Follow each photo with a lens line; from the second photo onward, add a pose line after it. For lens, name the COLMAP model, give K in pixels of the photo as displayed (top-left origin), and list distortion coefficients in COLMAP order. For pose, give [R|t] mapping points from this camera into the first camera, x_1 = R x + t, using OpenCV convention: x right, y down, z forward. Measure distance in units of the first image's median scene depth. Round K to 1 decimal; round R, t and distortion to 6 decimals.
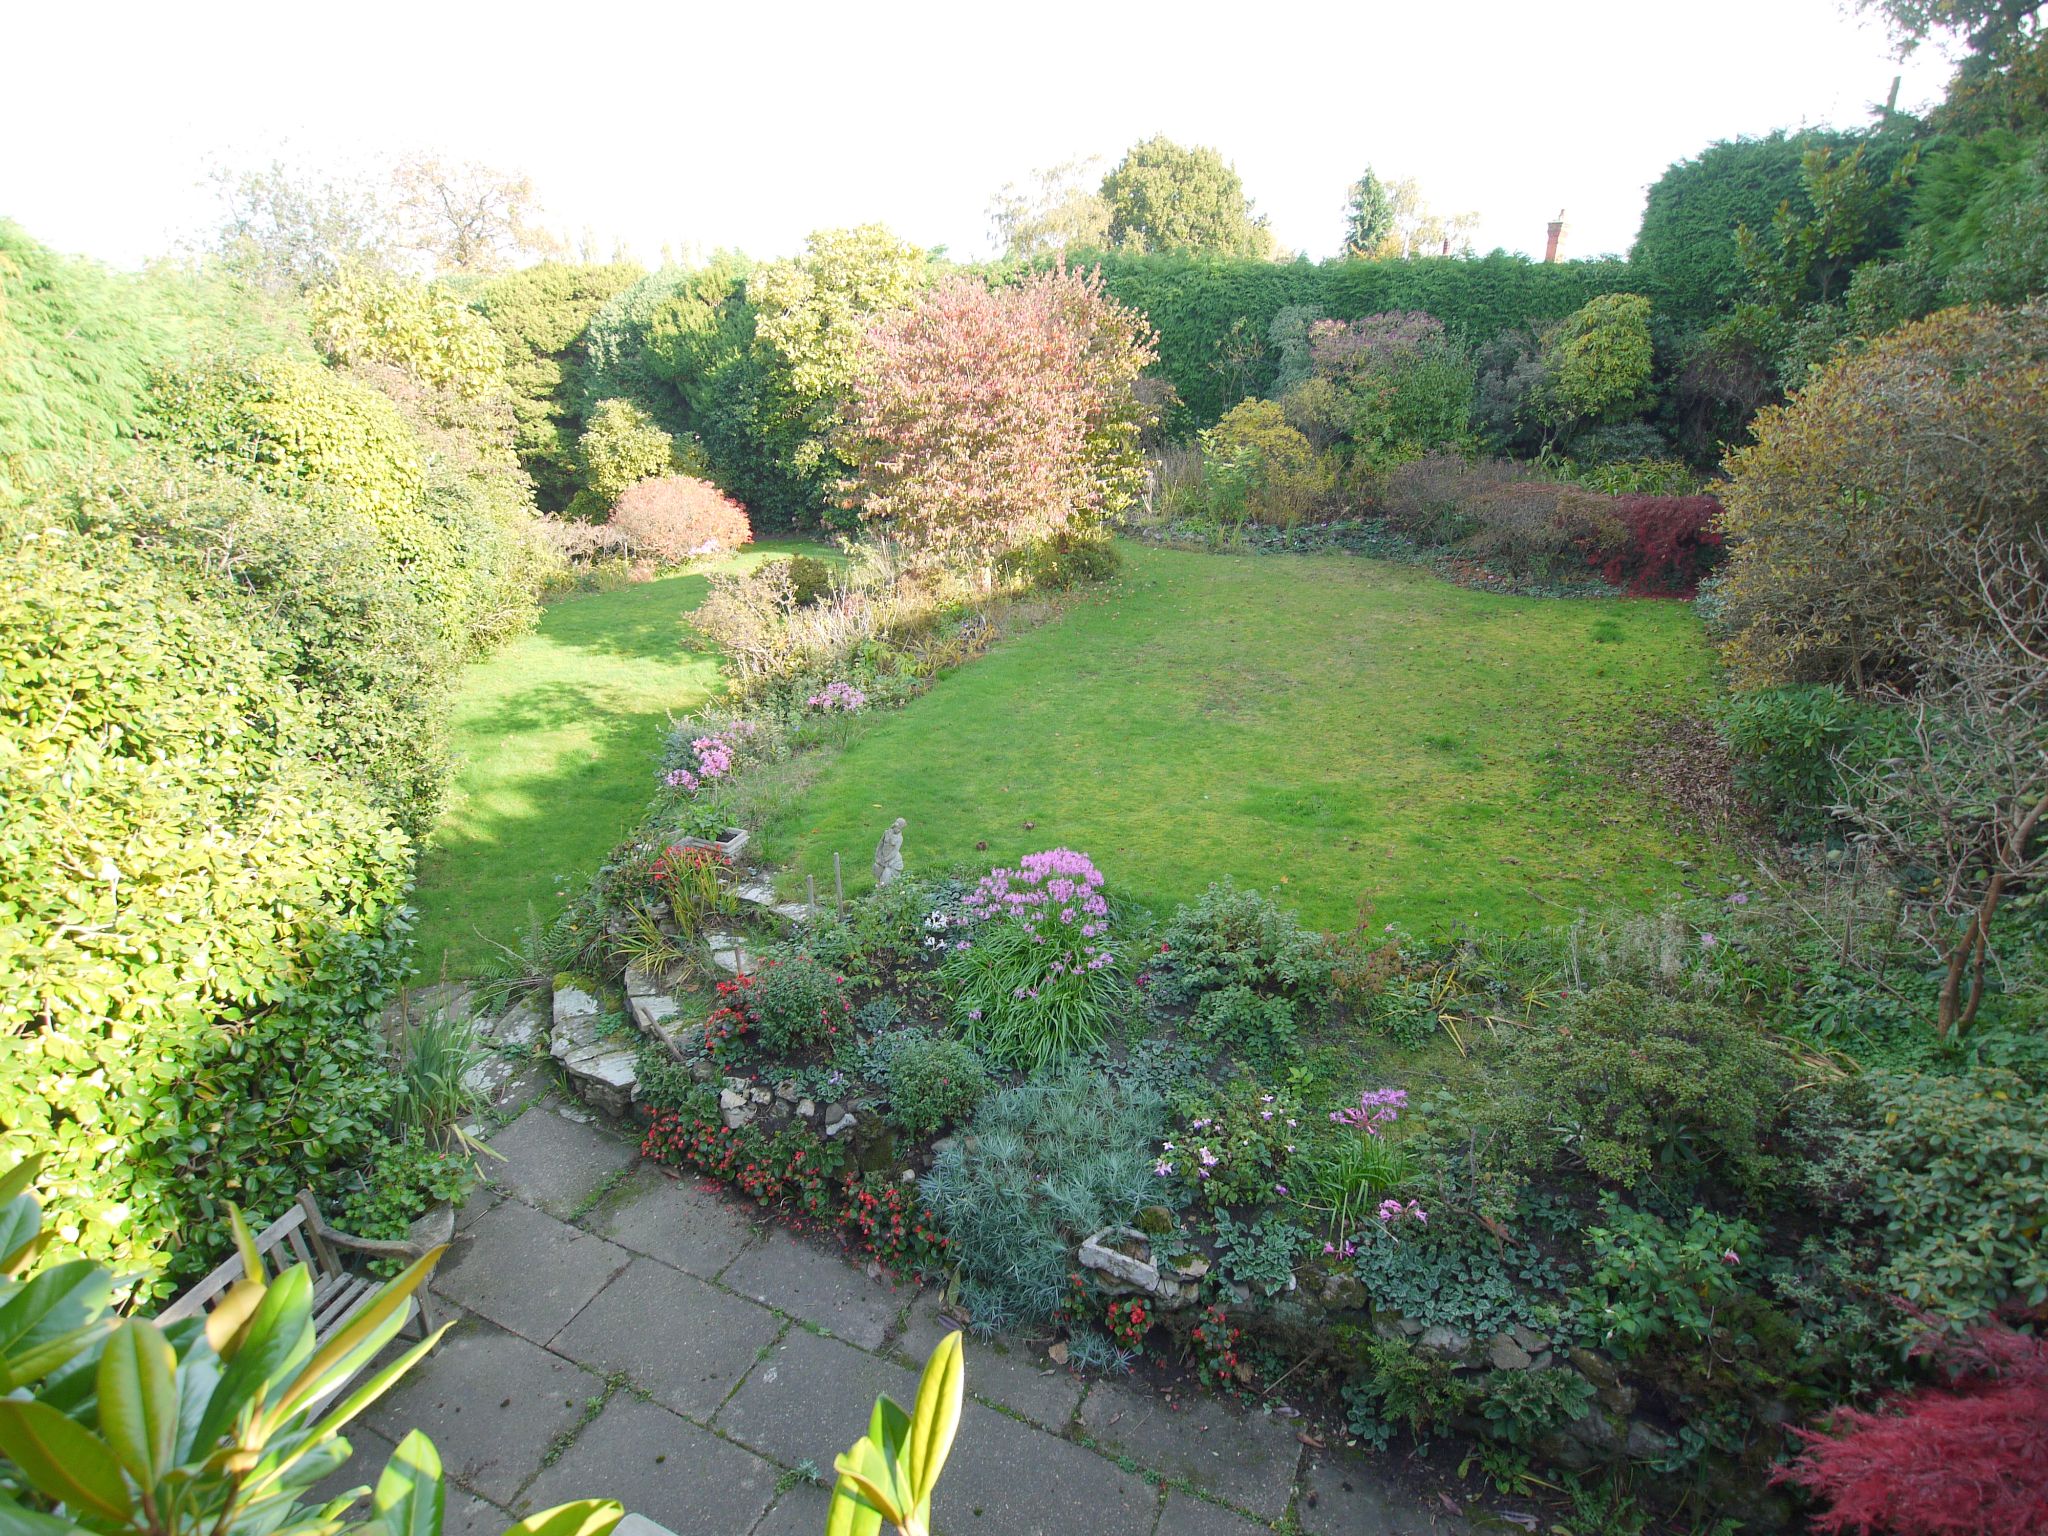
lens RADIAL K [[1087.9, 0, 1011.3], [0, 1087.9, 771.9], [0, 0, 1]] dist [-0.005421, -0.005188]
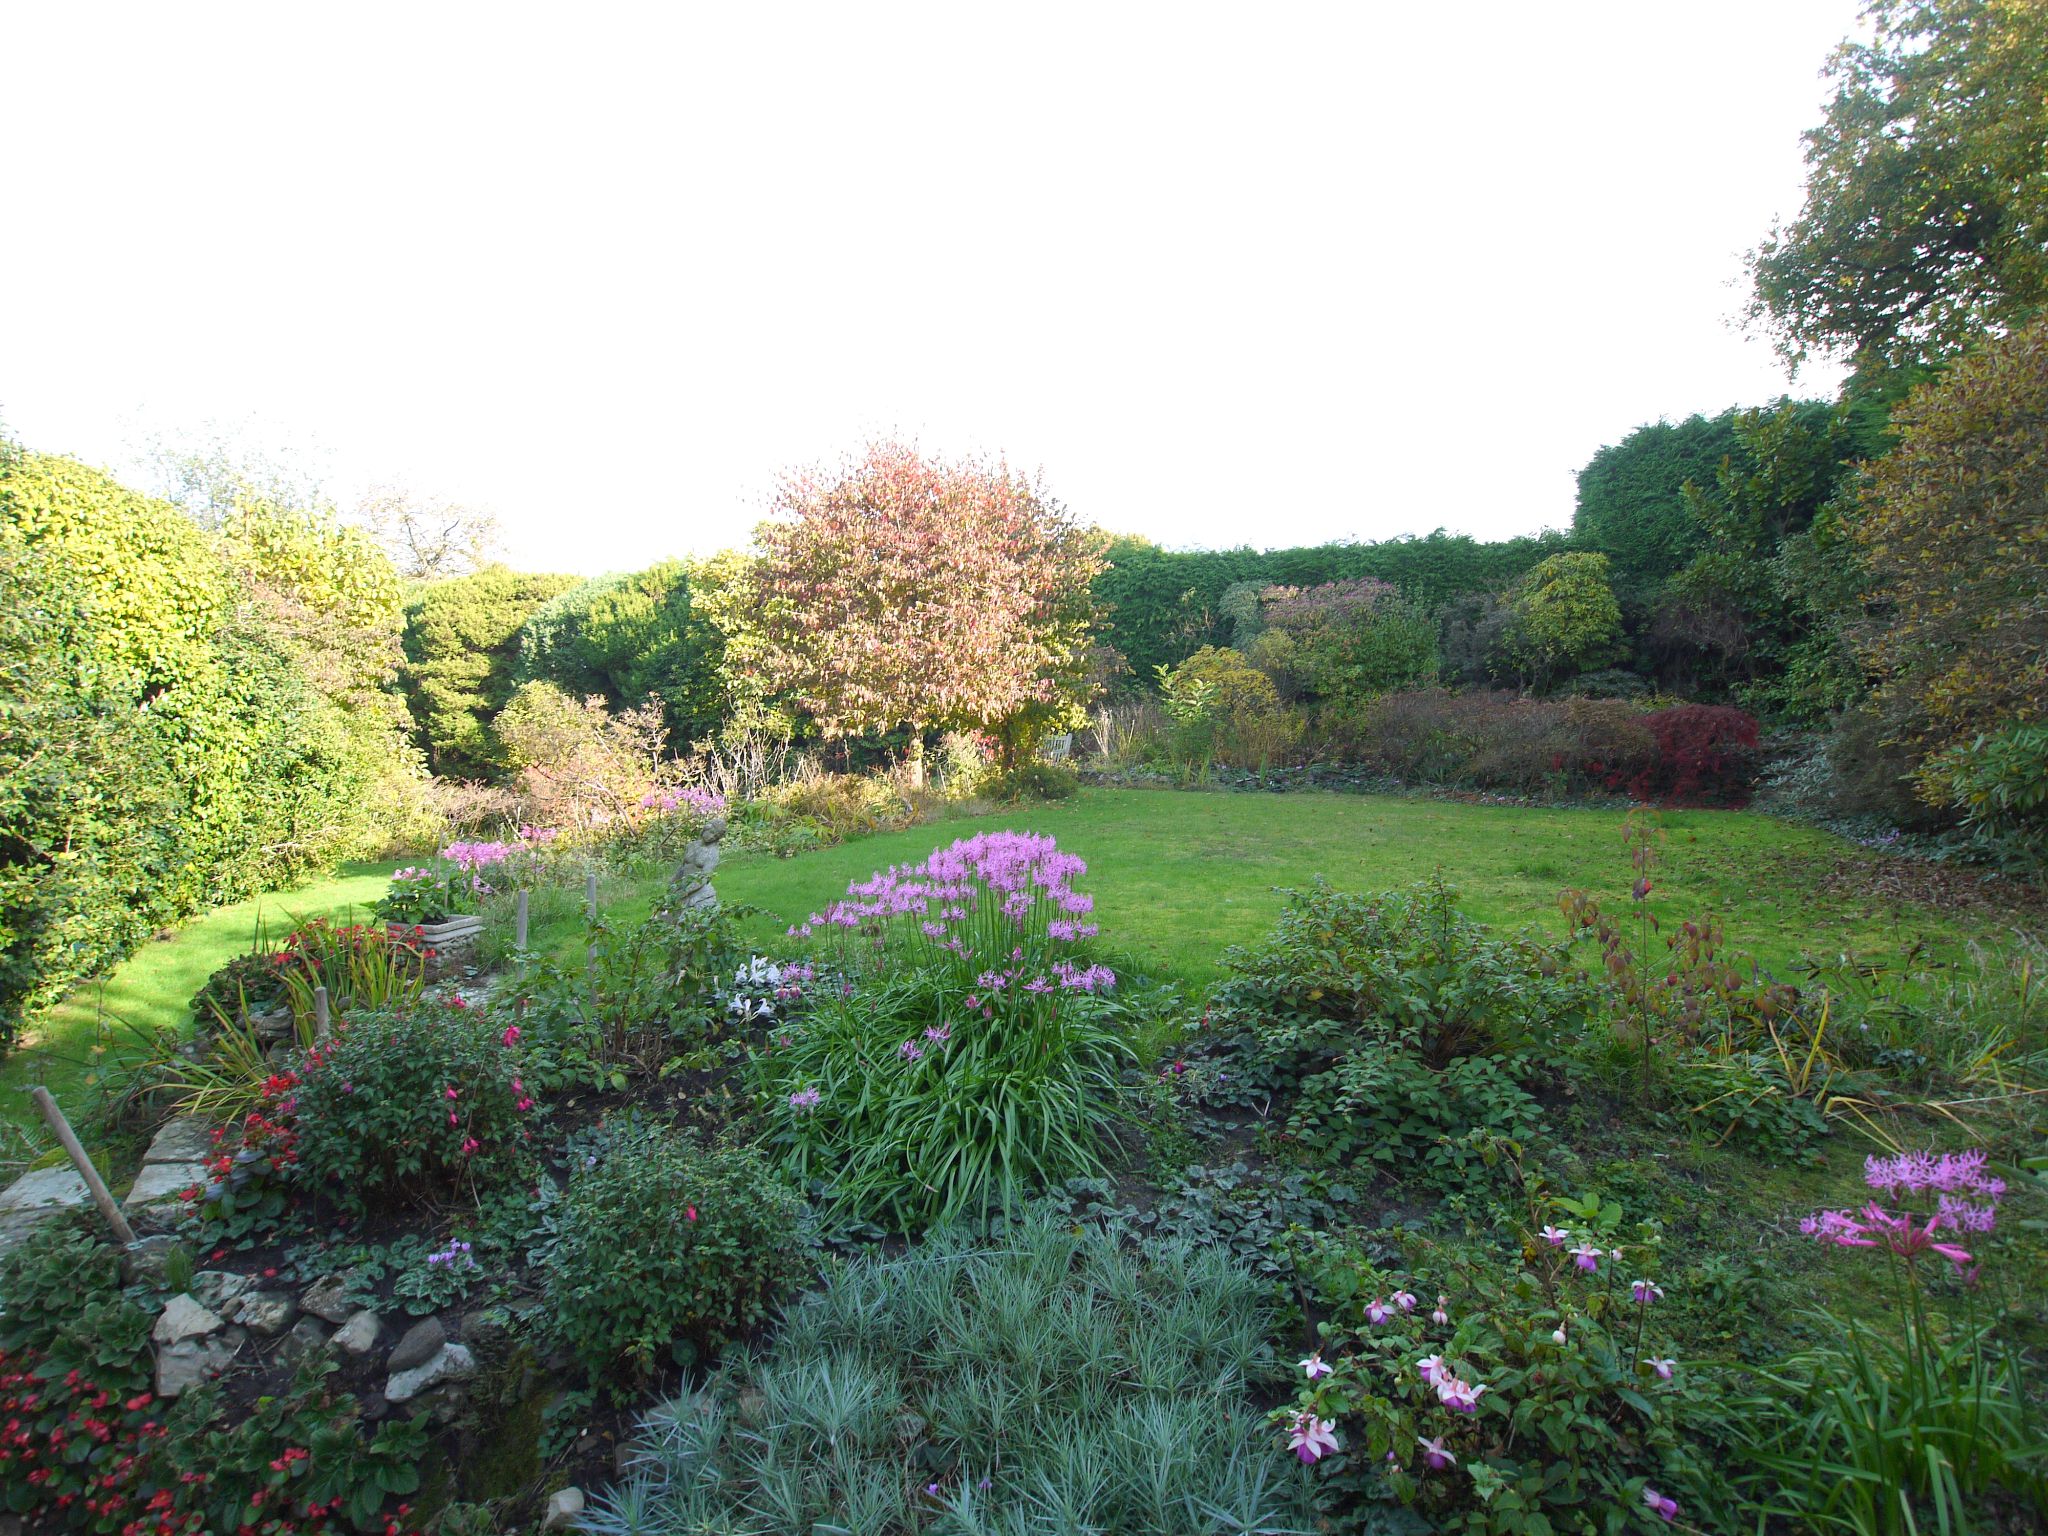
lens RADIAL K [[1087.9, 0, 1011.3], [0, 1087.9, 771.9], [0, 0, 1]] dist [-0.005421, -0.005188]
pose [[0.998874, 0.011643, 0.046000, 0.008509], [0.004310, 0.943156, -0.332321, 0.075631], [-0.047255, 0.332145, 0.942044, 0.167619]]
